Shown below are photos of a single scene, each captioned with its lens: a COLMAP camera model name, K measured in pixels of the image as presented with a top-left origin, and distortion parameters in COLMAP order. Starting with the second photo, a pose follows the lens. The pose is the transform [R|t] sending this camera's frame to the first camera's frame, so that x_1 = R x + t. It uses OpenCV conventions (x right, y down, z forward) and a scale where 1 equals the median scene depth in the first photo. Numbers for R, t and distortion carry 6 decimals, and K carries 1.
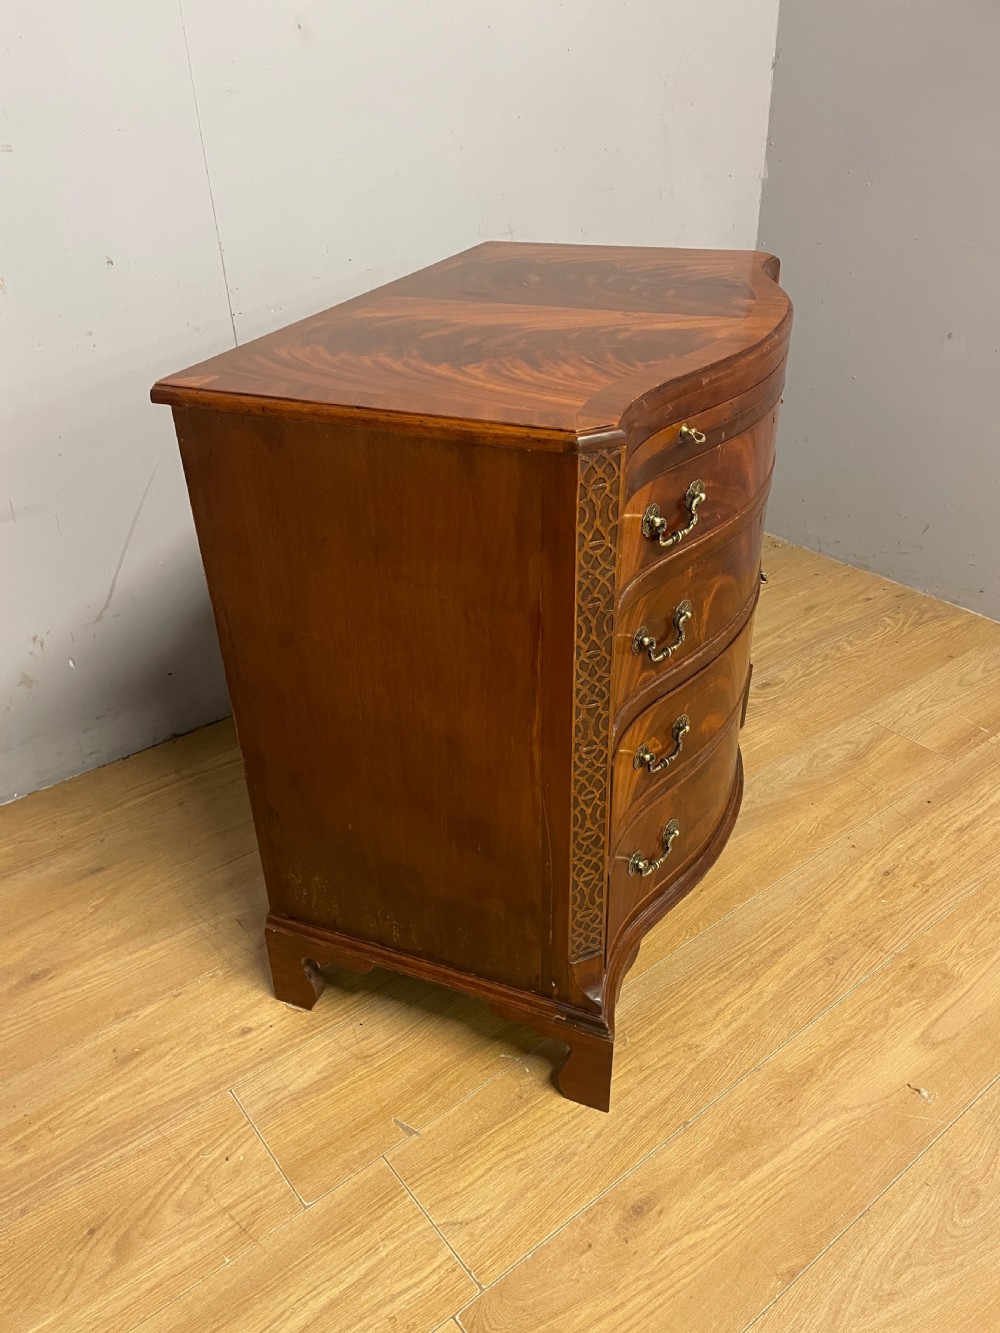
lens RADIAL K [[1013.8, 0, 494.6], [0, 1013.8, 677.3], [0, 0, 1]] dist [0.096518, -0.125199]
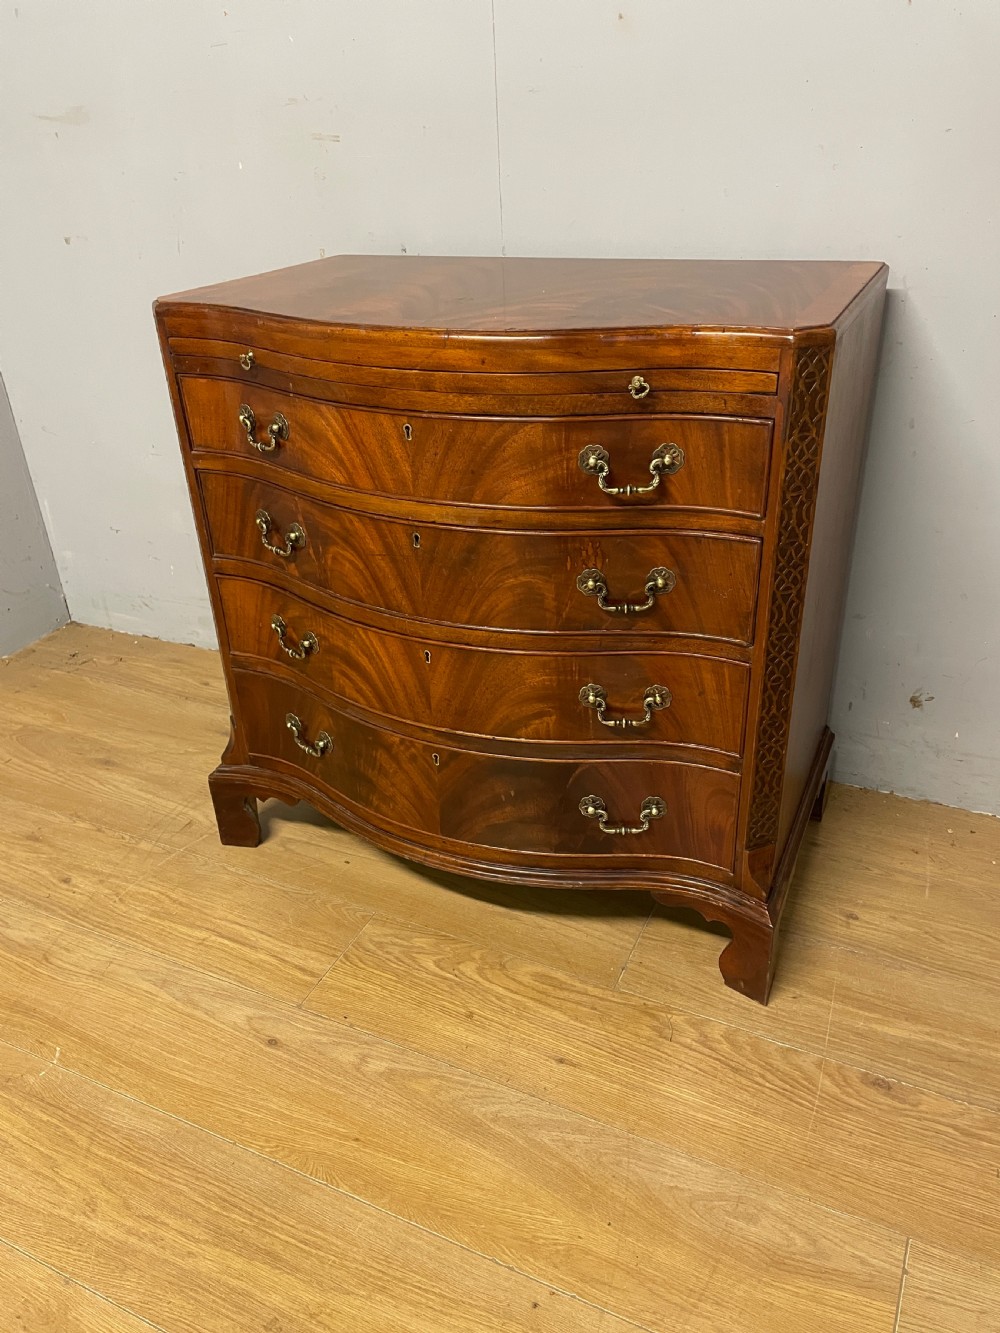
lens RADIAL K [[1013.8, 0, 499.1], [0, 1013.8, 661.0], [0, 0, 1]] dist [0.096518, -0.125199]
pose [[0.447616, 0.432004, -0.782951, 0.769661], [-0.448350, 0.865981, 0.221493, -0.345127], [0.773707, 0.251892, 0.581316, 0.619722]]
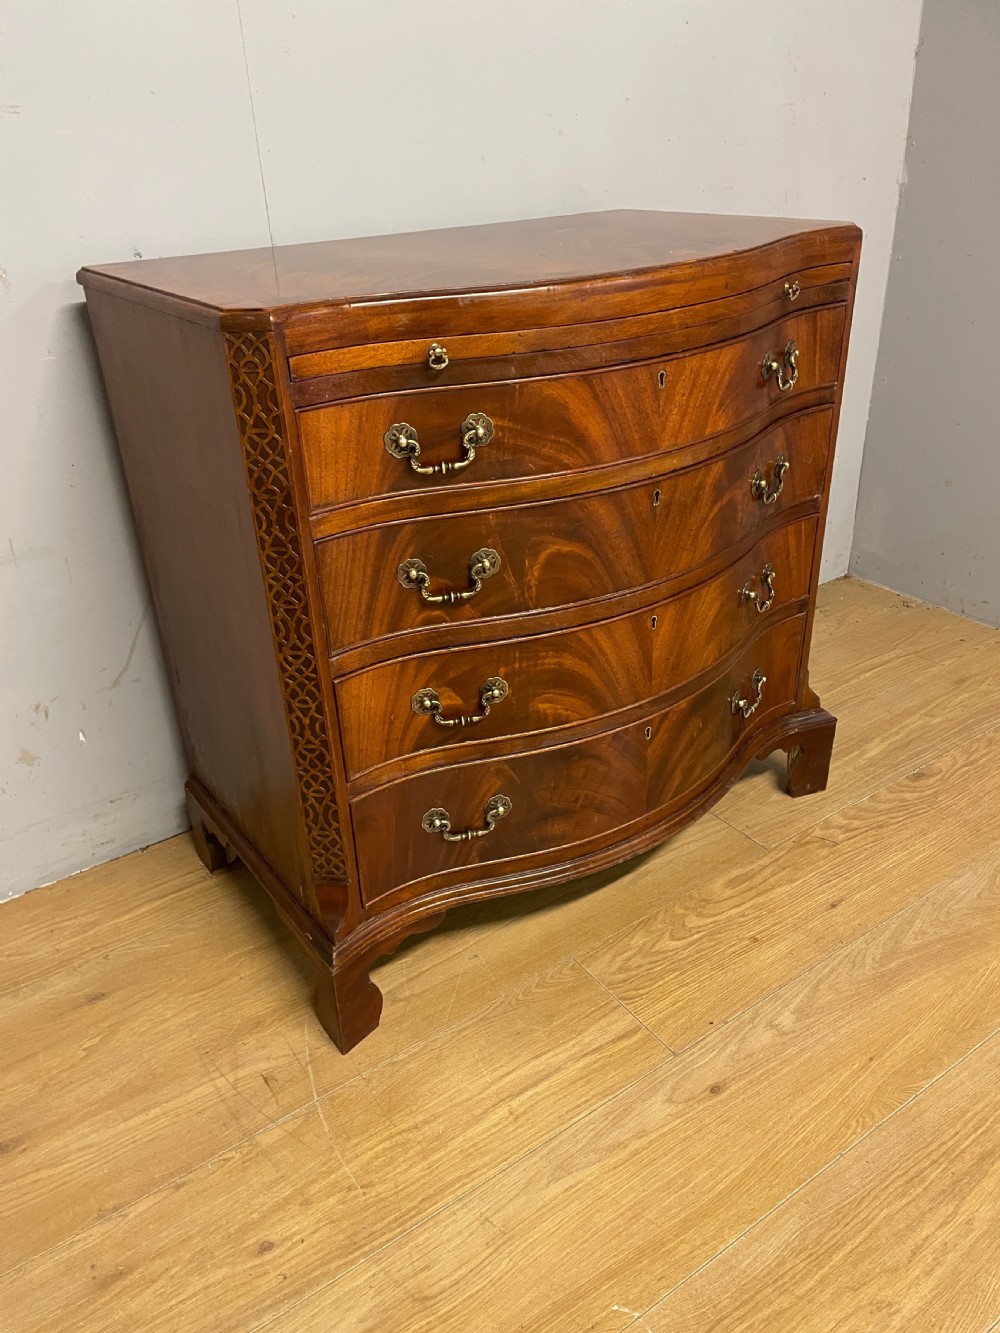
lens RADIAL K [[1013.8, 0, 491.7], [0, 1013.8, 675.5], [0, 0, 1]] dist [0.096518, -0.125199]
pose [[0.998248, 0.016338, -0.056862, -0.042228], [-0.019485, 0.998283, -0.055239, -0.029645], [0.055862, 0.056250, 0.996853, 0.235379]]
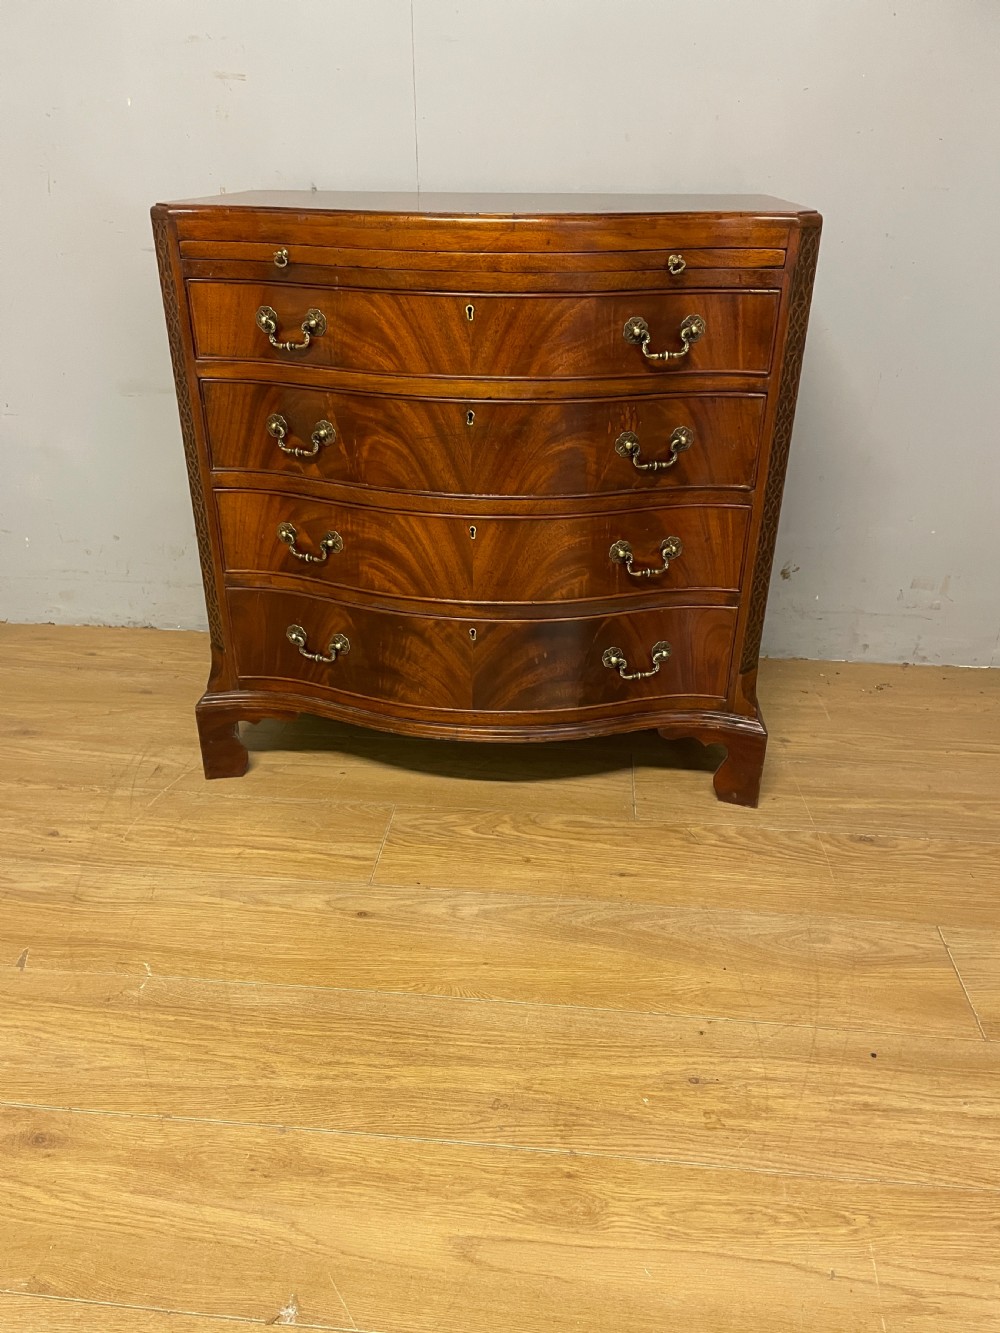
lens RADIAL K [[1013.8, 0, 496.6], [0, 1013.8, 676.1], [0, 0, 1]] dist [0.096518, -0.125199]
pose [[0.724969, 0.344998, -0.596151, 0.691774], [-0.384996, 0.920654, 0.064604, -0.067788], [0.571137, 0.182680, 0.800269, 0.342386]]
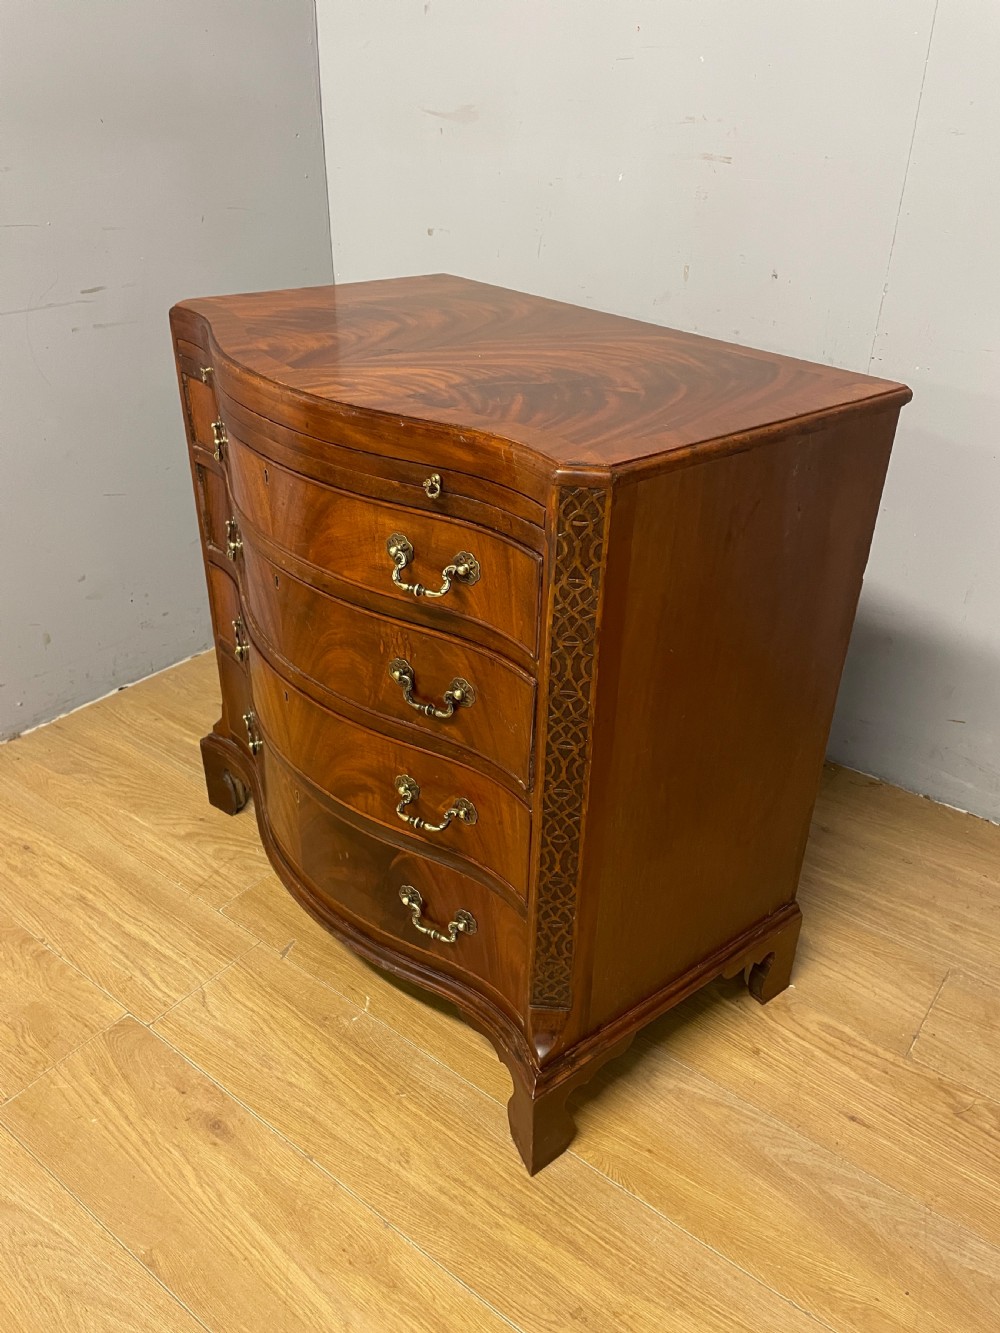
lens RADIAL K [[1013.8, 0, 498.6], [0, 1013.8, 661.7], [0, 0, 1]] dist [0.096518, -0.125199]
pose [[0.251328, 0.502621, -0.827168, 0.708722], [-0.533092, 0.785178, 0.315131, -0.299588], [0.807866, 0.361756, 0.465280, 0.458073]]
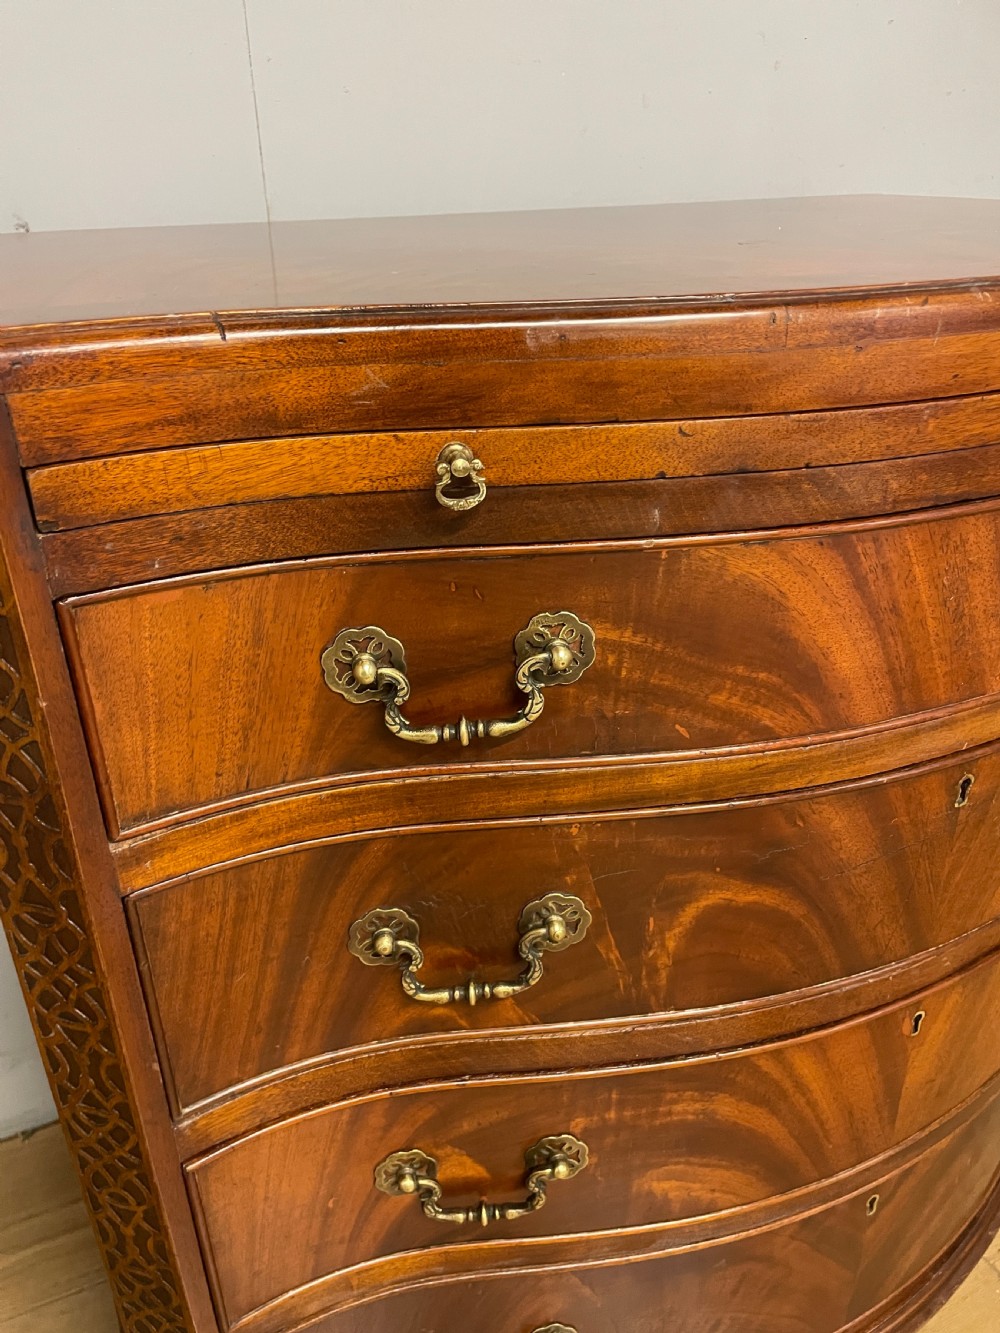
lens RADIAL K [[1013.8, 0, 490.8], [0, 1013.8, 673.0], [0, 0, 1]] dist [0.096518, -0.125199]
pose [[0.977620, 0.105346, -0.182103, -0.059969], [-0.119637, 0.990394, -0.069333, -0.211422], [0.173050, 0.089568, 0.980832, 0.649535]]
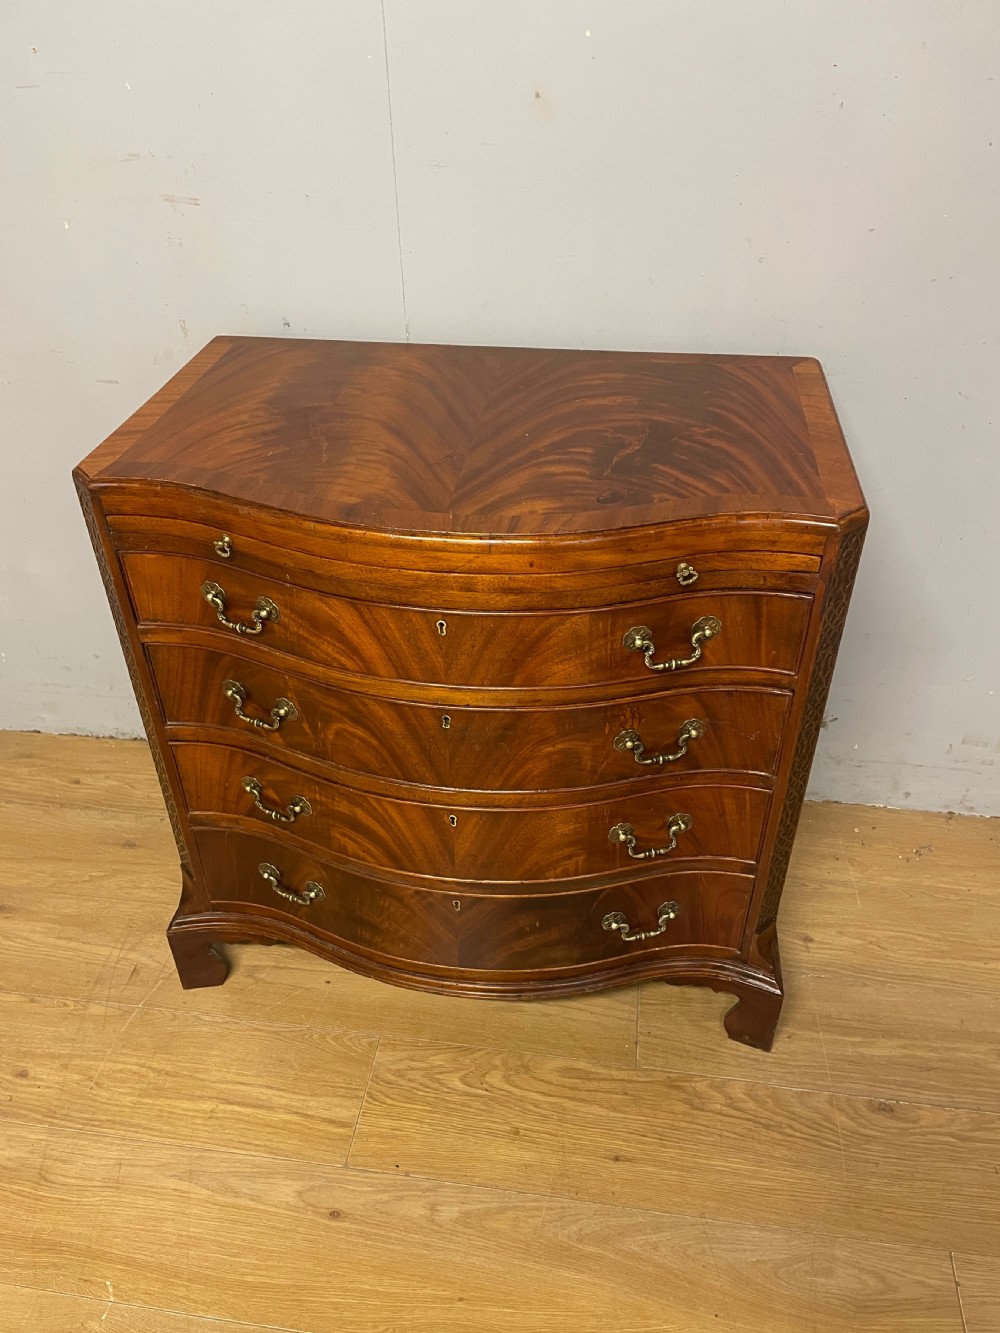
lens RADIAL K [[1013.8, 0, 501.2], [0, 1013.8, 672.9], [0, 0, 1]] dist [0.096518, -0.125199]
pose [[0.694824, 0.446027, -0.564163, 0.506139], [-0.388575, 0.892922, 0.227375, -0.449774], [0.605169, 0.061234, 0.793739, 0.414952]]
